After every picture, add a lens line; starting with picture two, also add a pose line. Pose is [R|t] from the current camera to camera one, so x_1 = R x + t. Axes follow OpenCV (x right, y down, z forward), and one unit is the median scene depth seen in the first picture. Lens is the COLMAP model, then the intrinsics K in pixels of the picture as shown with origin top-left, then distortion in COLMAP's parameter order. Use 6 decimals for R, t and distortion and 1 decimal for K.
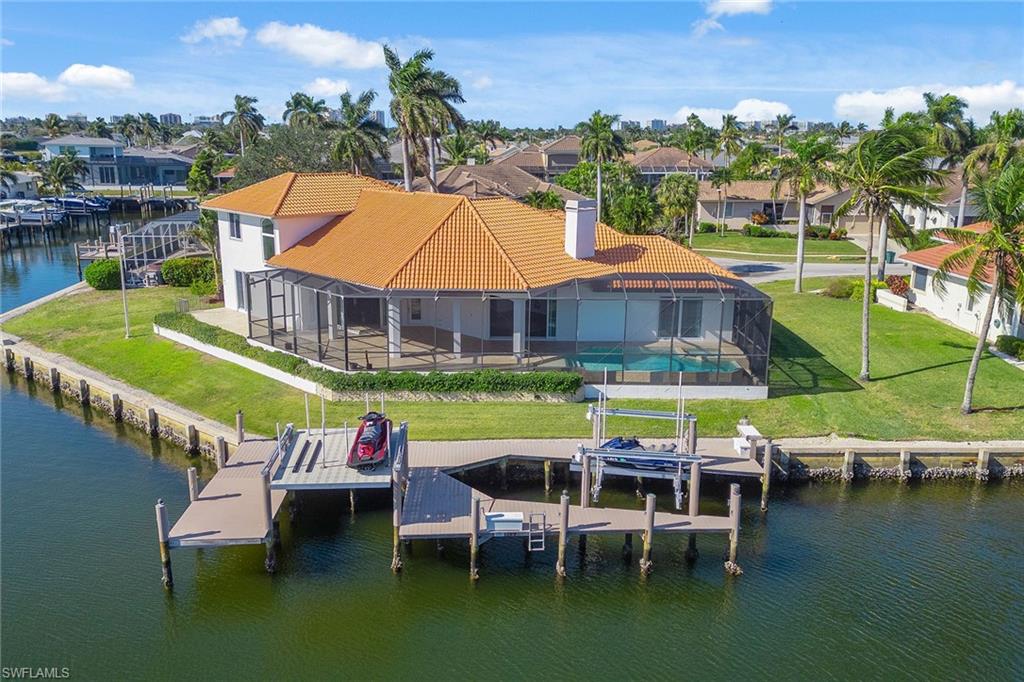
lens RADIAL K [[849.8, 0, 512.0], [0, 849.8, 341.0], [0, 0, 1]] dist [0.119453, -0.177390]
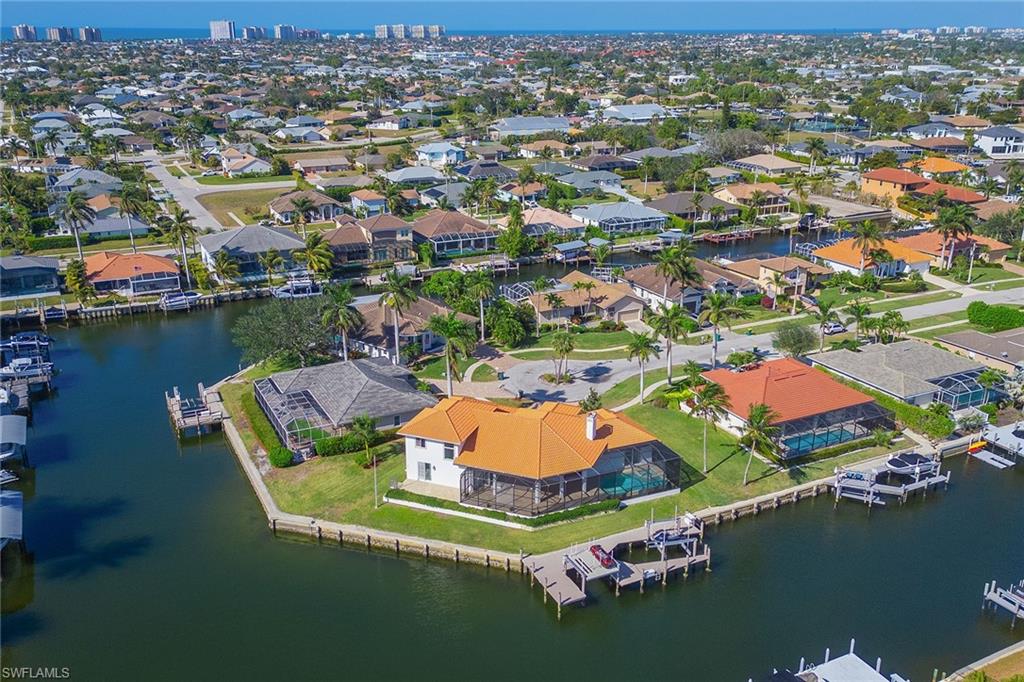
lens RADIAL K [[849.8, 0, 512.0], [0, 849.8, 341.0], [0, 0, 1]] dist [0.119453, -0.177390]
pose [[0.925036, -0.139292, 0.353420, -1.041938], [0.110022, 0.988712, 0.101706, -0.717704], [-0.363597, -0.055198, 0.929920, -1.220368]]
